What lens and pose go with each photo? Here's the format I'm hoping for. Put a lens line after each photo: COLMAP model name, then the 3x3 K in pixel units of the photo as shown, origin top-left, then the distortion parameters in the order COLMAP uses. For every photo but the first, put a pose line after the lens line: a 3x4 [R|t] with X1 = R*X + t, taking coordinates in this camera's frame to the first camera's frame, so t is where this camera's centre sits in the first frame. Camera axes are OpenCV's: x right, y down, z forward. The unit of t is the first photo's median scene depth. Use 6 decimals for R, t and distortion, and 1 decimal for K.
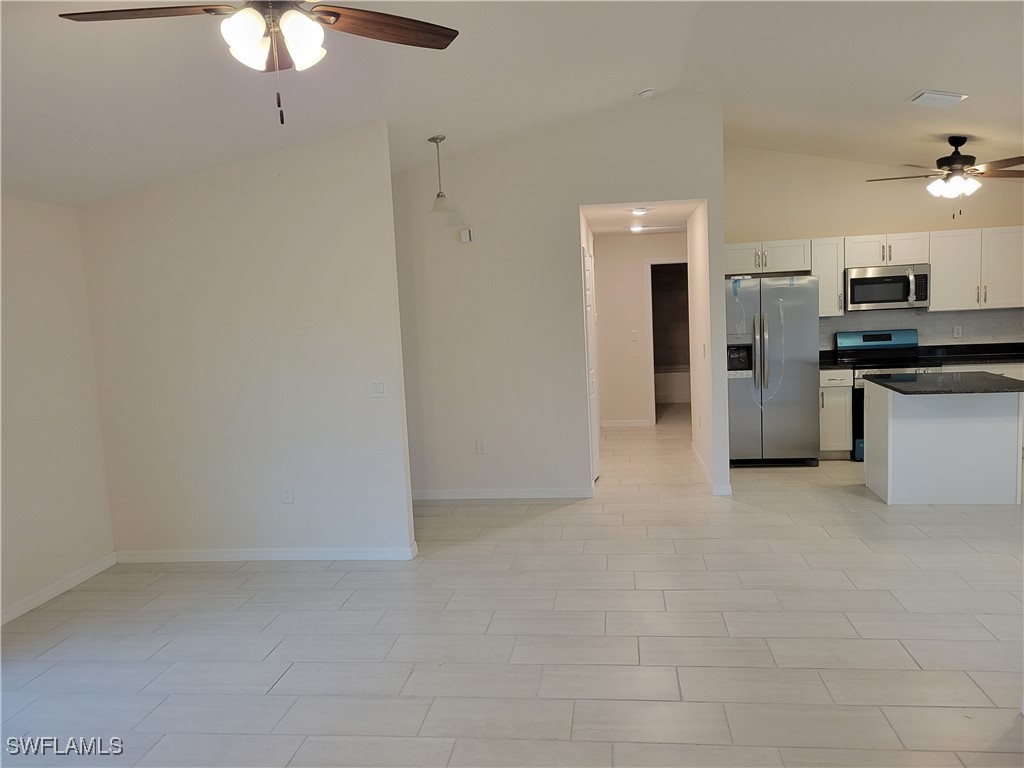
lens RADIAL K [[769.2, 0, 529.3], [0, 769.2, 379.6], [0, 0, 1]] dist [0.040689, -0.005517]
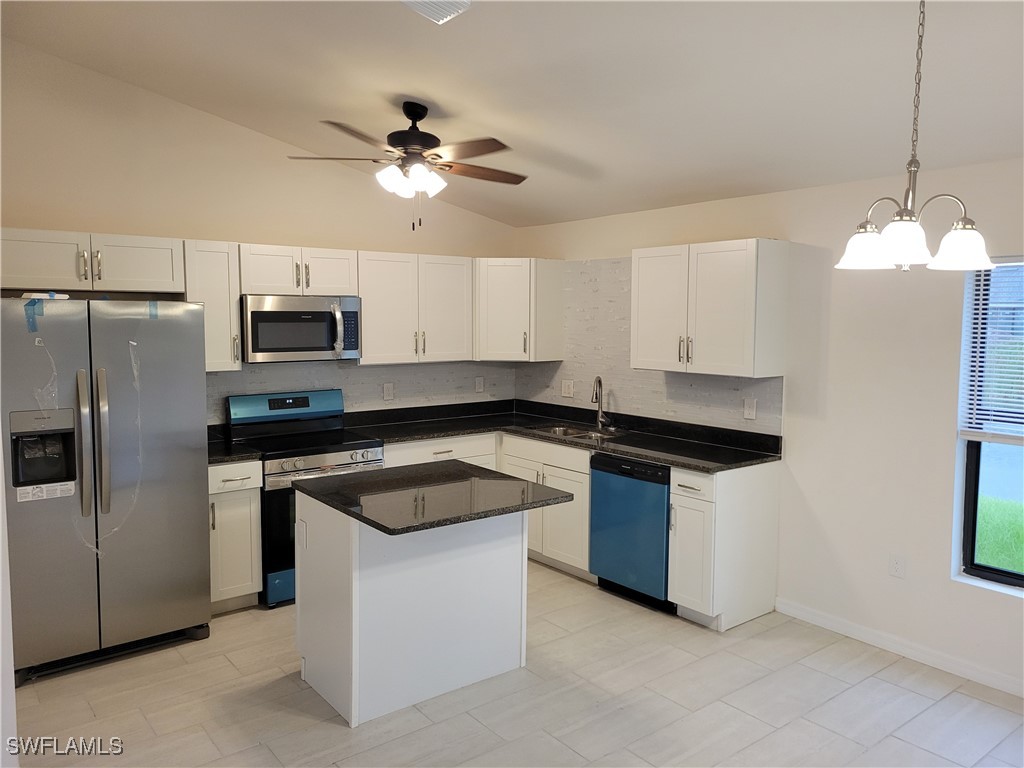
lens RADIAL K [[769.2, 0, 529.3], [0, 769.2, 379.6], [0, 0, 1]] dist [0.040689, -0.005517]
pose [[0.697577, -0.009065, 0.716452, 0.127579], [0.037152, 0.999032, -0.023533, -0.053532], [-0.715546, 0.043034, 0.697239, 0.417051]]
